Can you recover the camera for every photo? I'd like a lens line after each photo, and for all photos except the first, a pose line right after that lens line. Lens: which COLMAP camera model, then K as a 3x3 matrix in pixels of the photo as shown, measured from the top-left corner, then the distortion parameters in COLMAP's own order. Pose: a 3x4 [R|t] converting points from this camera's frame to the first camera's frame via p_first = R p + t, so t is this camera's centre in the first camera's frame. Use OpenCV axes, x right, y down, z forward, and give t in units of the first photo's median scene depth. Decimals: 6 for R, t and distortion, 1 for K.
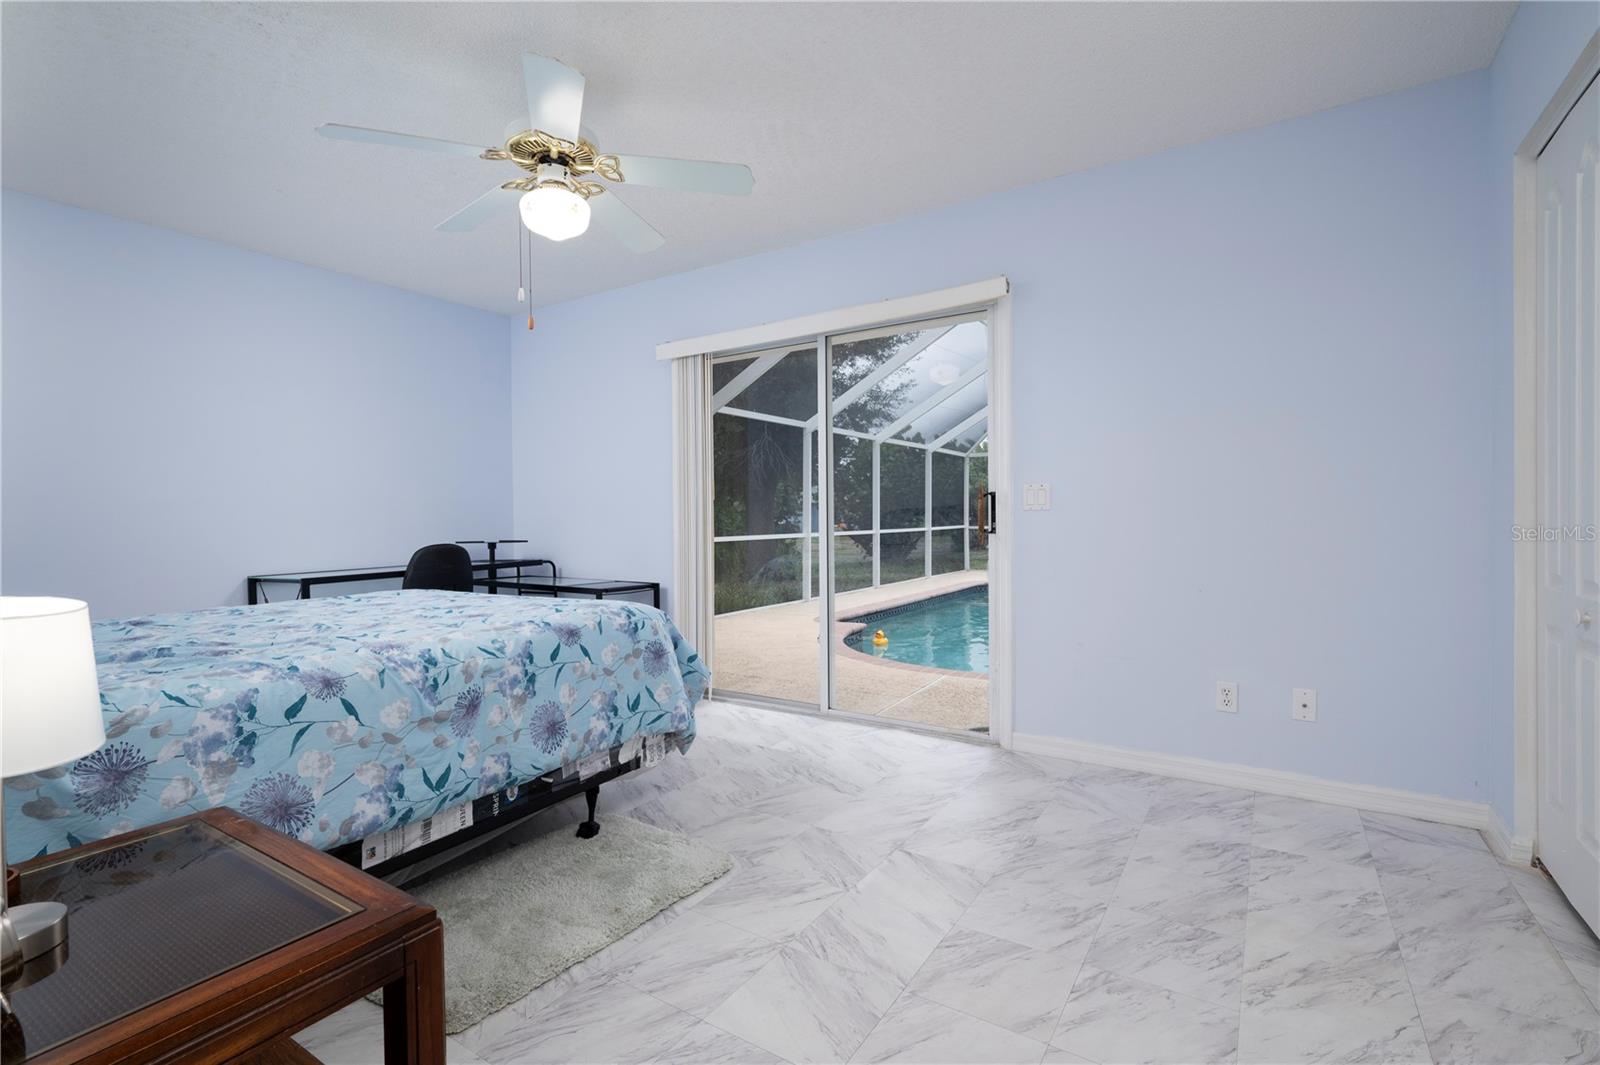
lens RADIAL K [[758.3, 0, 794.8], [0, 758.3, 522.4], [0, 0, 1]] dist [0.001297, -0.000932]
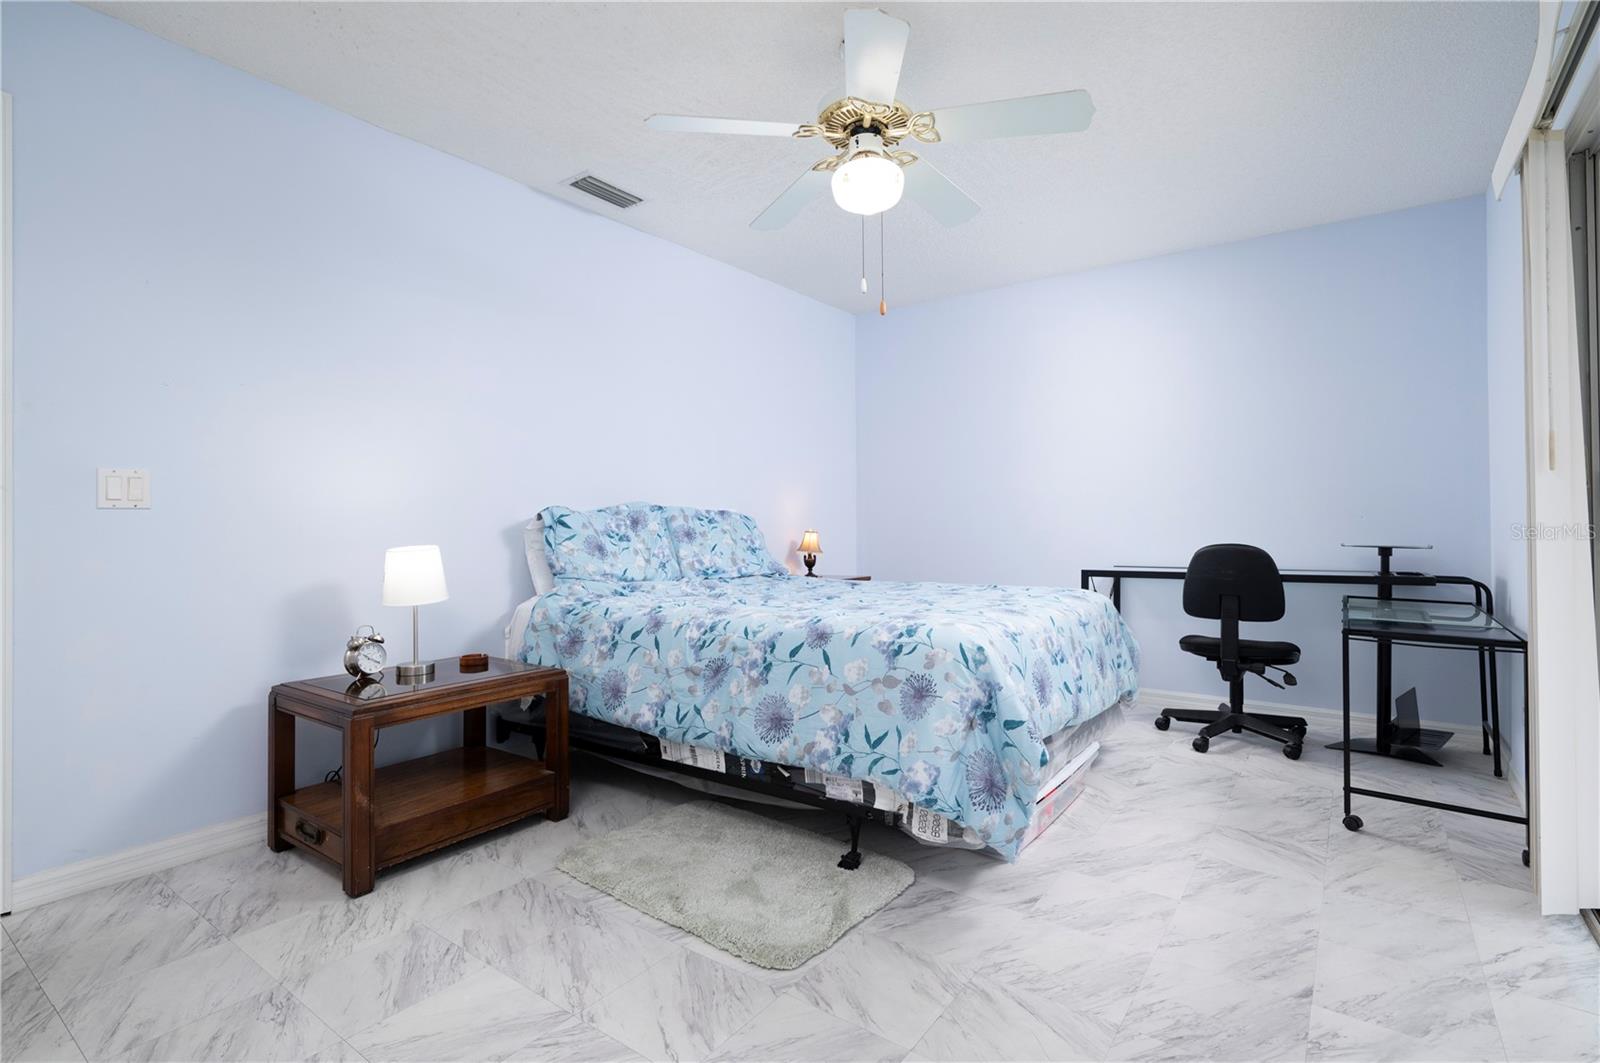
lens RADIAL K [[758.3, 0, 797.8], [0, 758.3, 530.3], [0, 0, 1]] dist [0.001297, -0.000932]
pose [[-0.066728, 0.022299, -0.997522, 0.684988], [-0.001145, 0.999748, 0.022425, -0.005590], [0.997771, 0.002639, -0.066685, 1.104733]]
